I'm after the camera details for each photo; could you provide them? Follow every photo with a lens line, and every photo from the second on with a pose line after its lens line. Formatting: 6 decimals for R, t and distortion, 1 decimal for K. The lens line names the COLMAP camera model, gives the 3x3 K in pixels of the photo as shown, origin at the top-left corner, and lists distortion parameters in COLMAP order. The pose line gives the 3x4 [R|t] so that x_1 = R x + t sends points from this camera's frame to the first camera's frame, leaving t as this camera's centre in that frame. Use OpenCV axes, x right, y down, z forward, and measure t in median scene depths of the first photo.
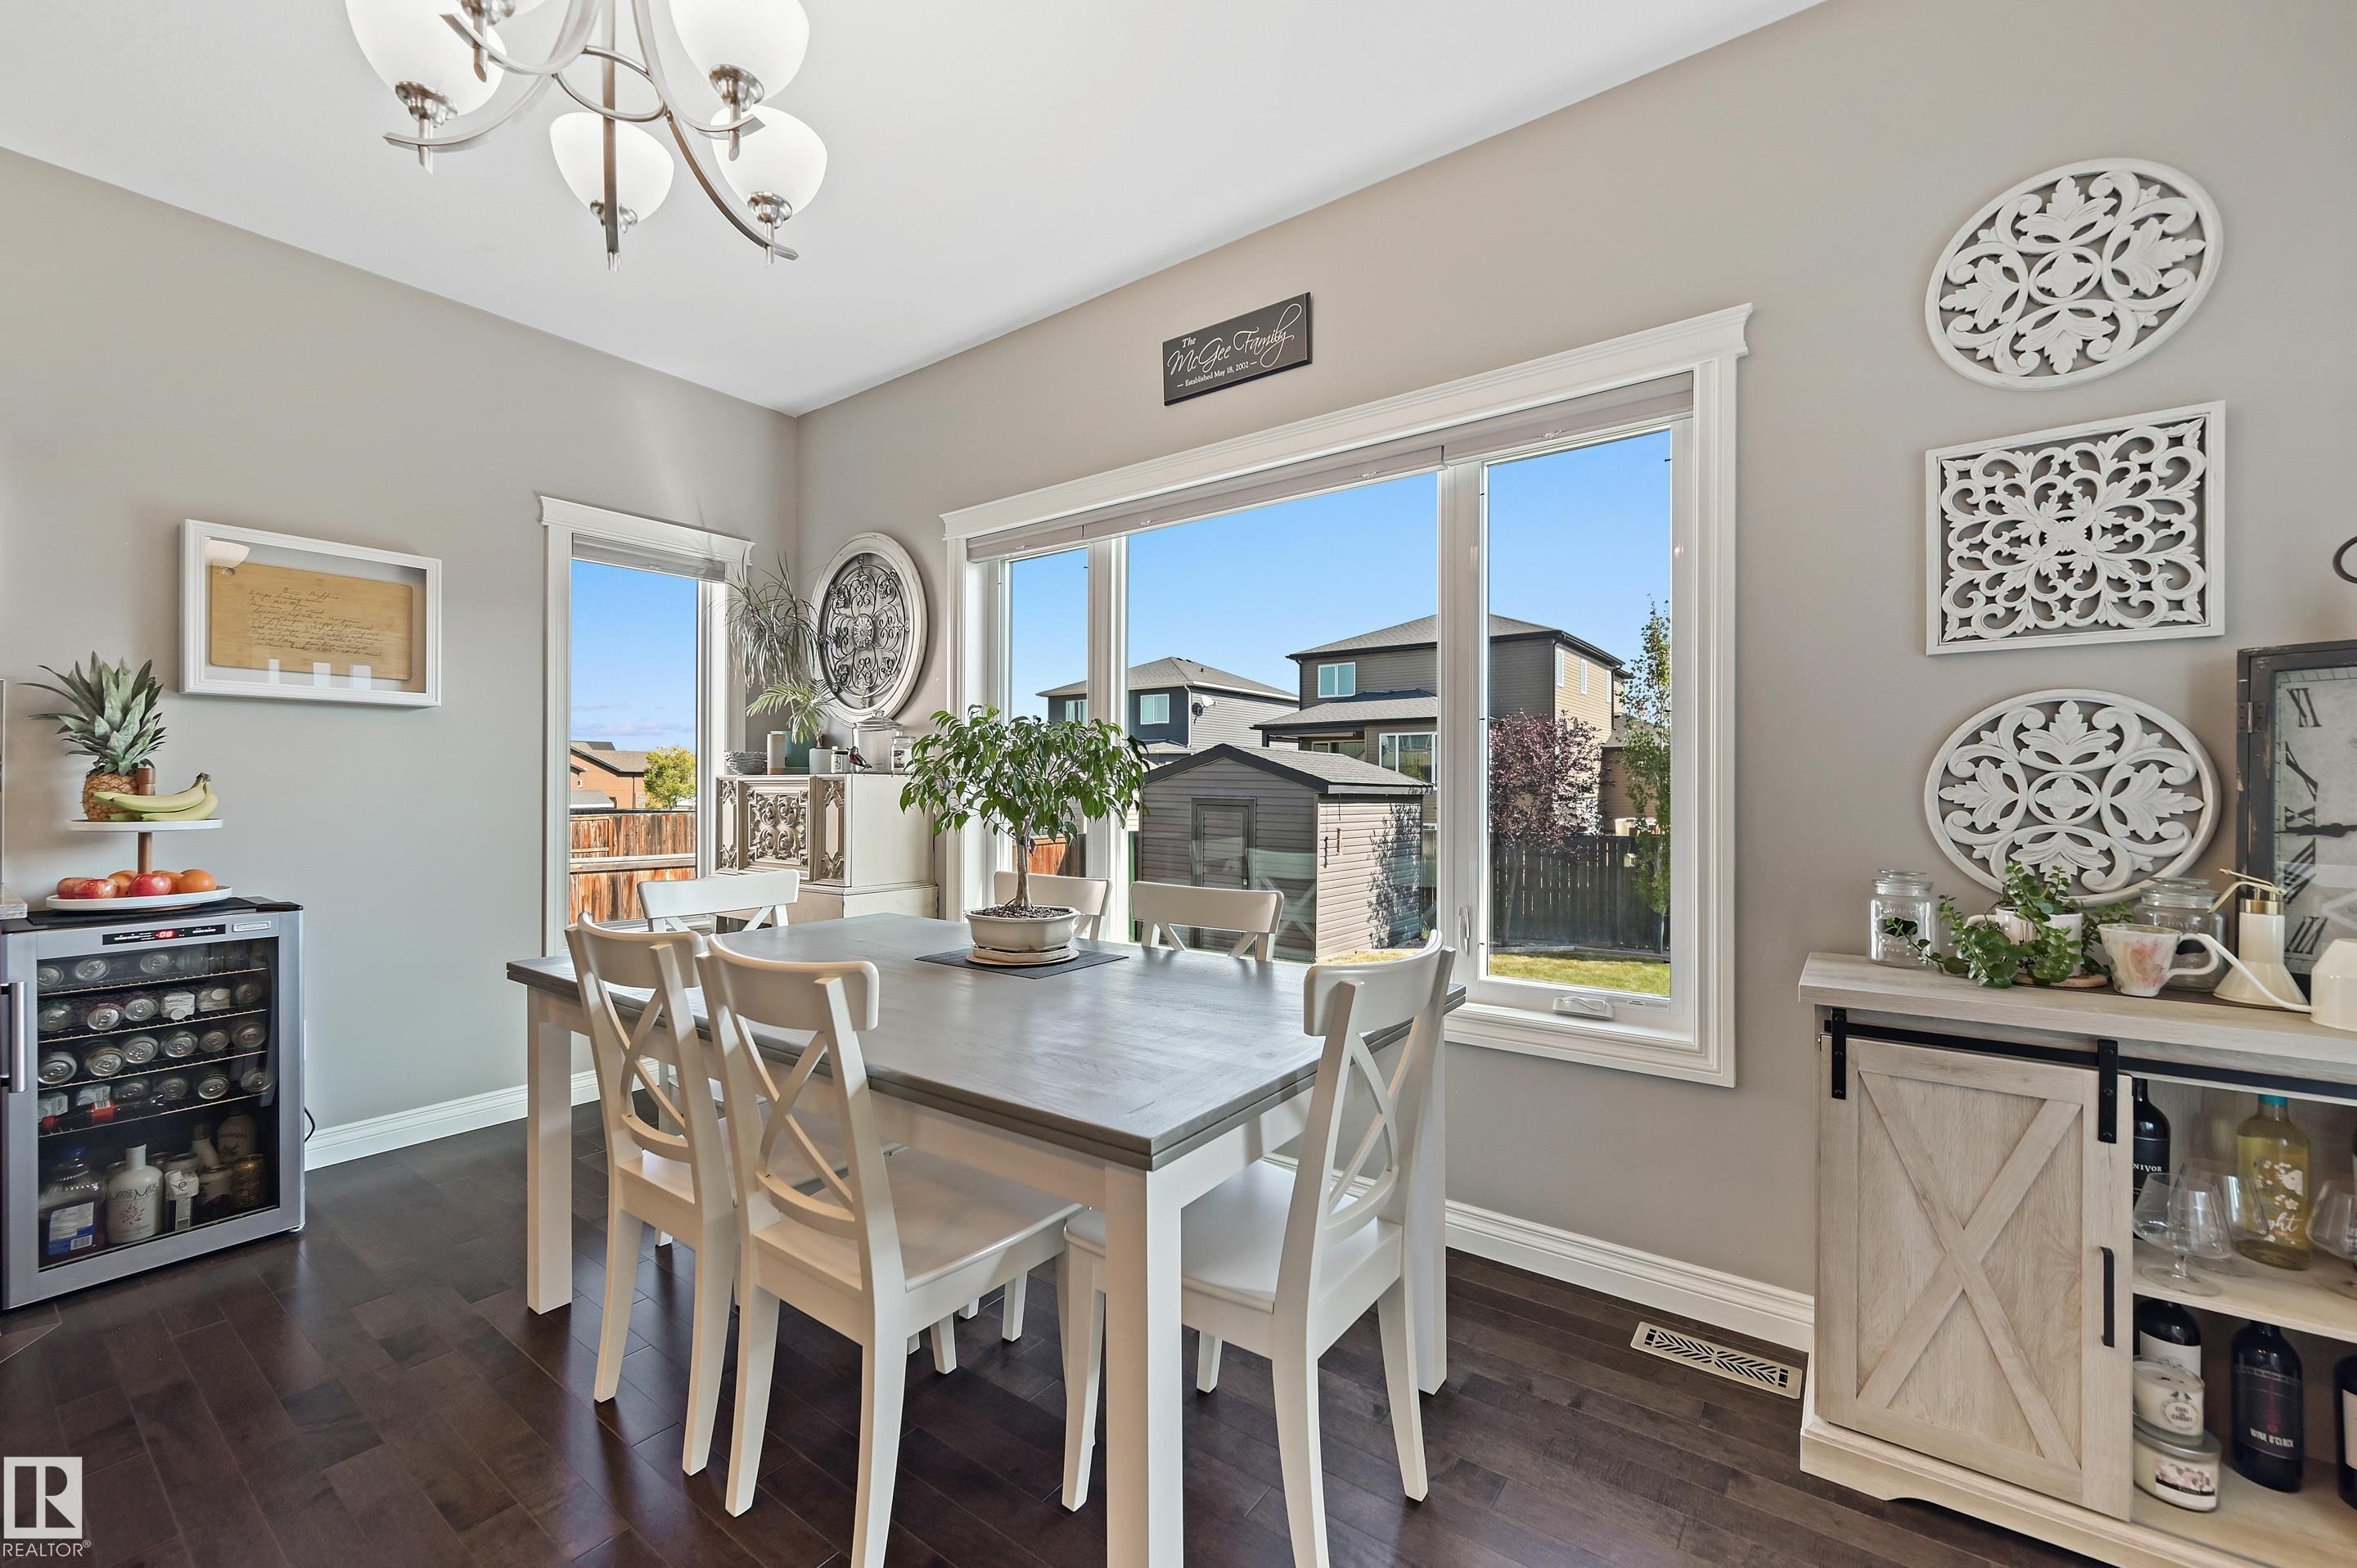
lens RADIAL K [[941.2, 0, 1190.0], [0, 941.2, 784.0], [0, 0, 1]] dist [-0.001989, 0.000109]
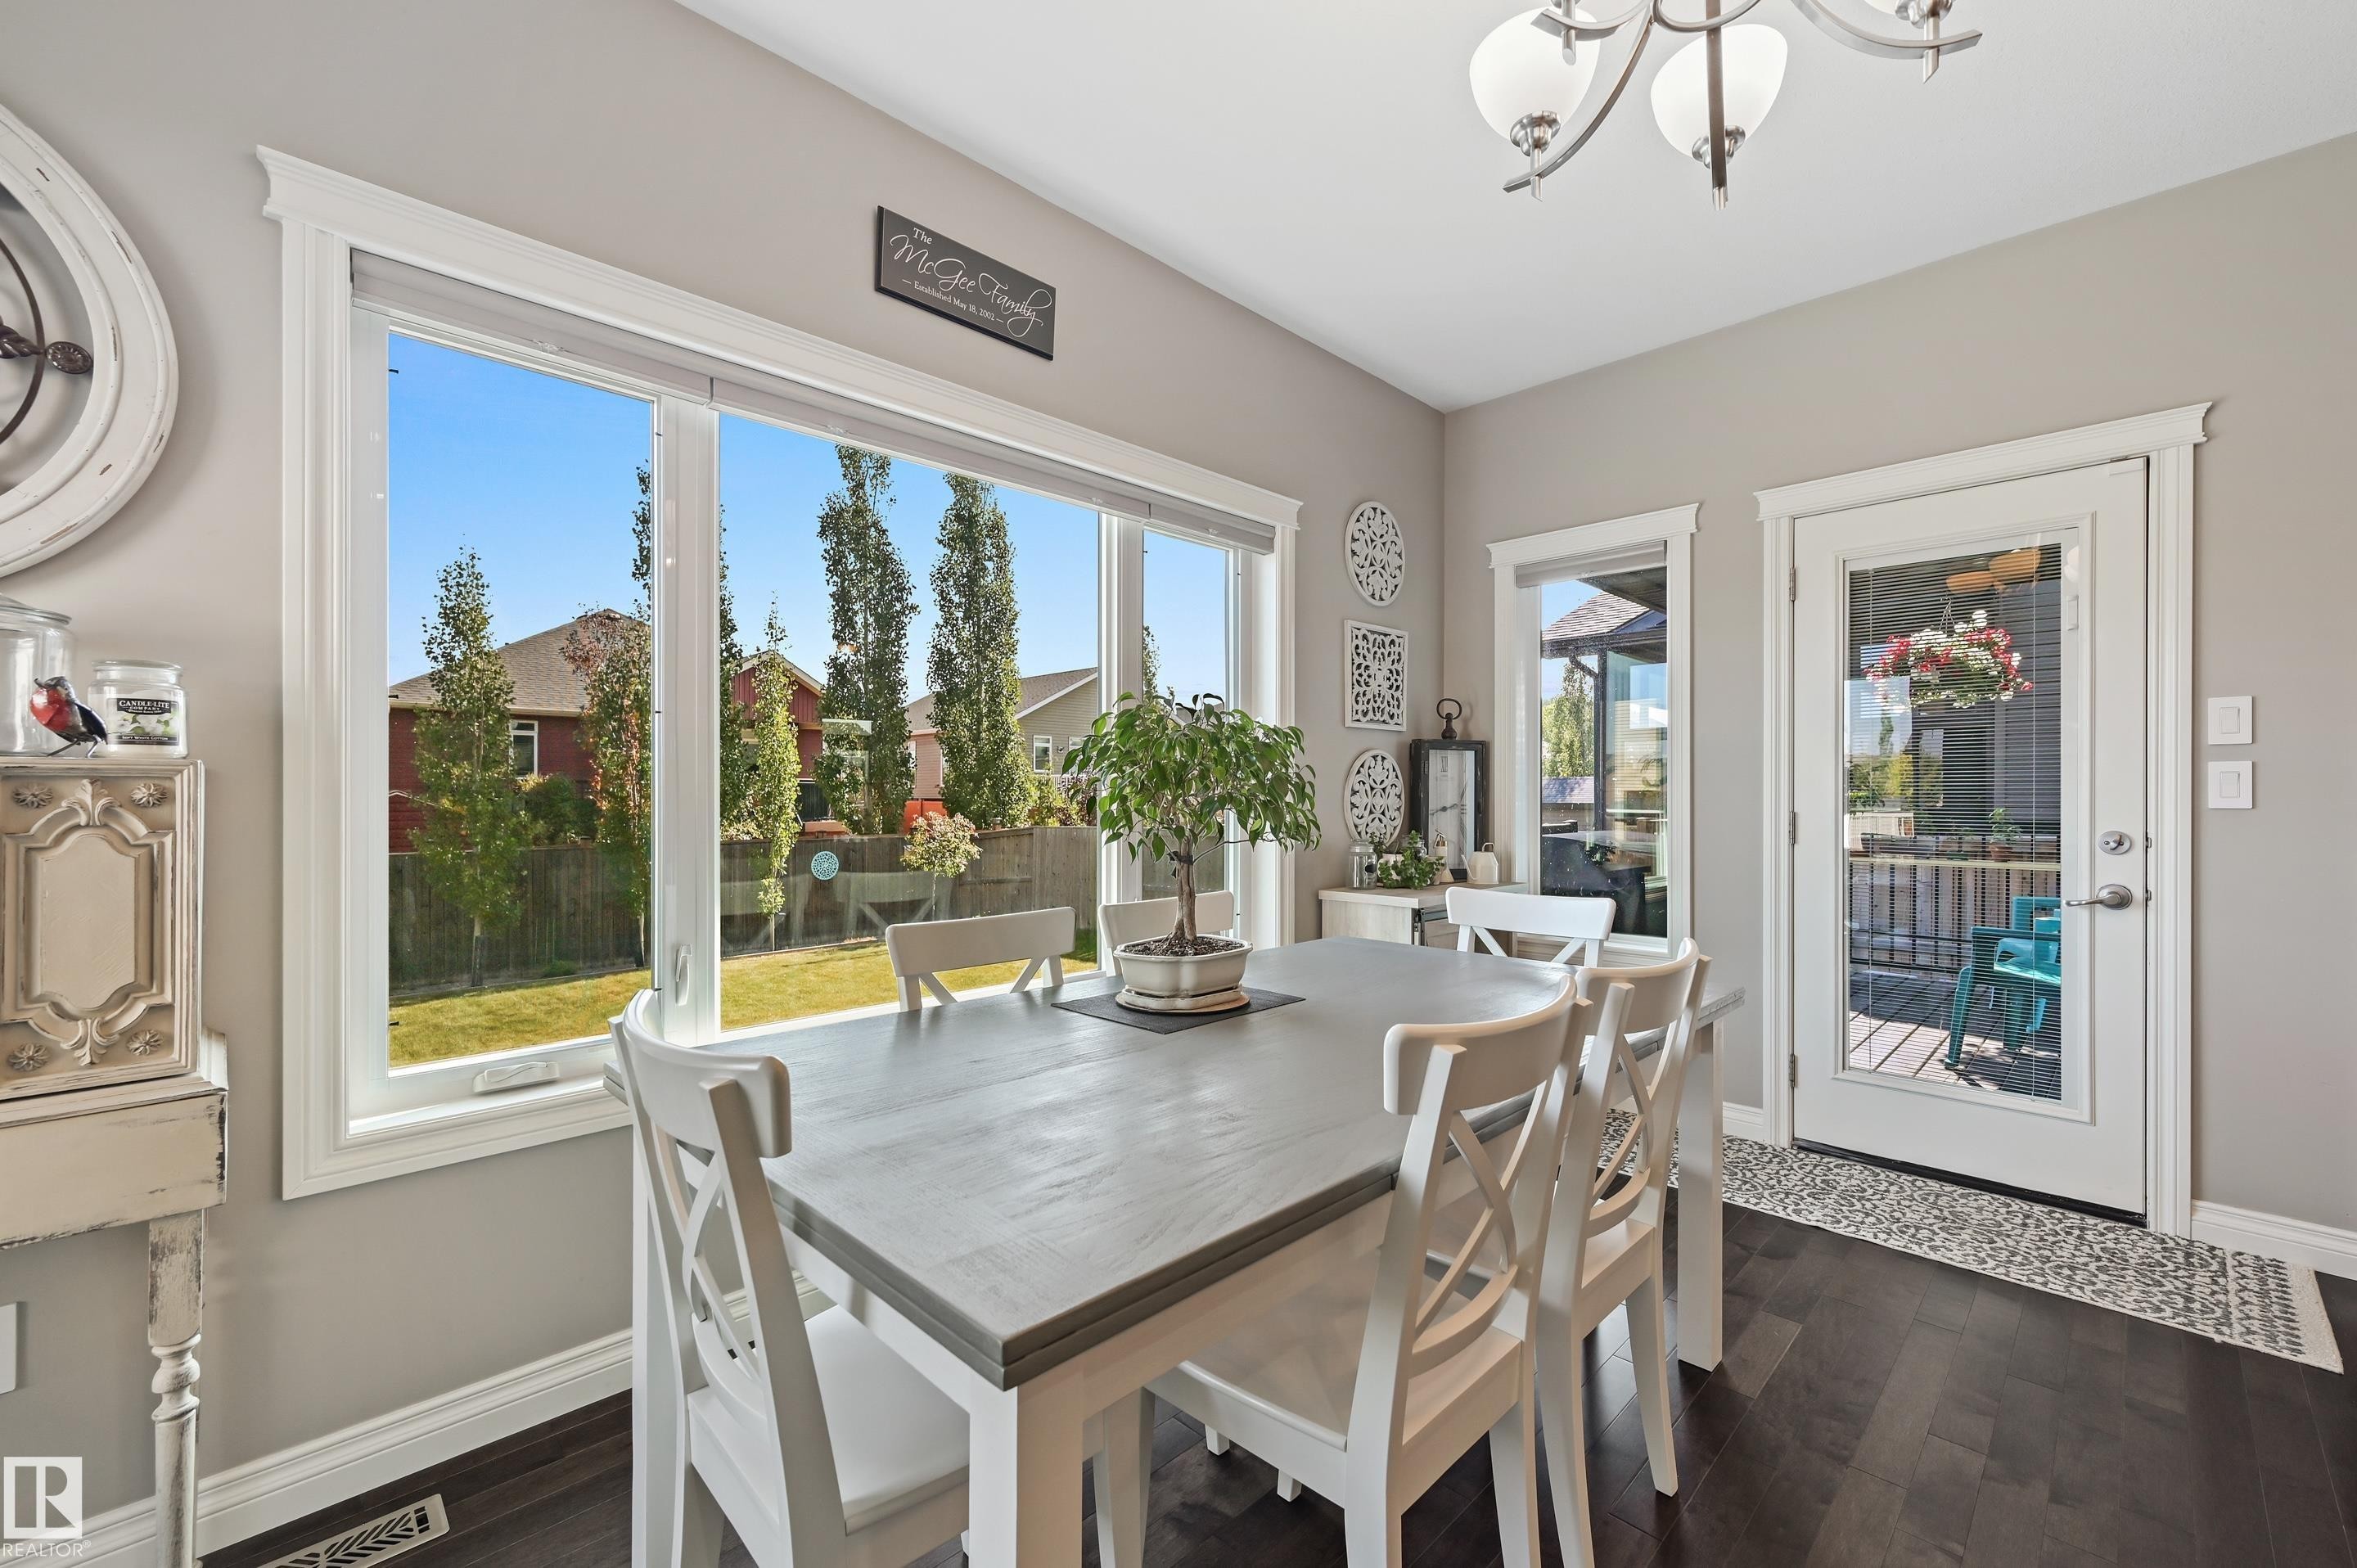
lens RADIAL K [[941.2, 0, 1179.1], [0, 941.2, 788.1], [0, 0, 1]] dist [-0.001989, 0.000109]
pose [[0.176151, 0.004662, 0.984352, -0.284710], [-0.008751, 0.999957, -0.003170, -0.000905], [-0.984324, -0.008055, 0.176185, 0.245544]]
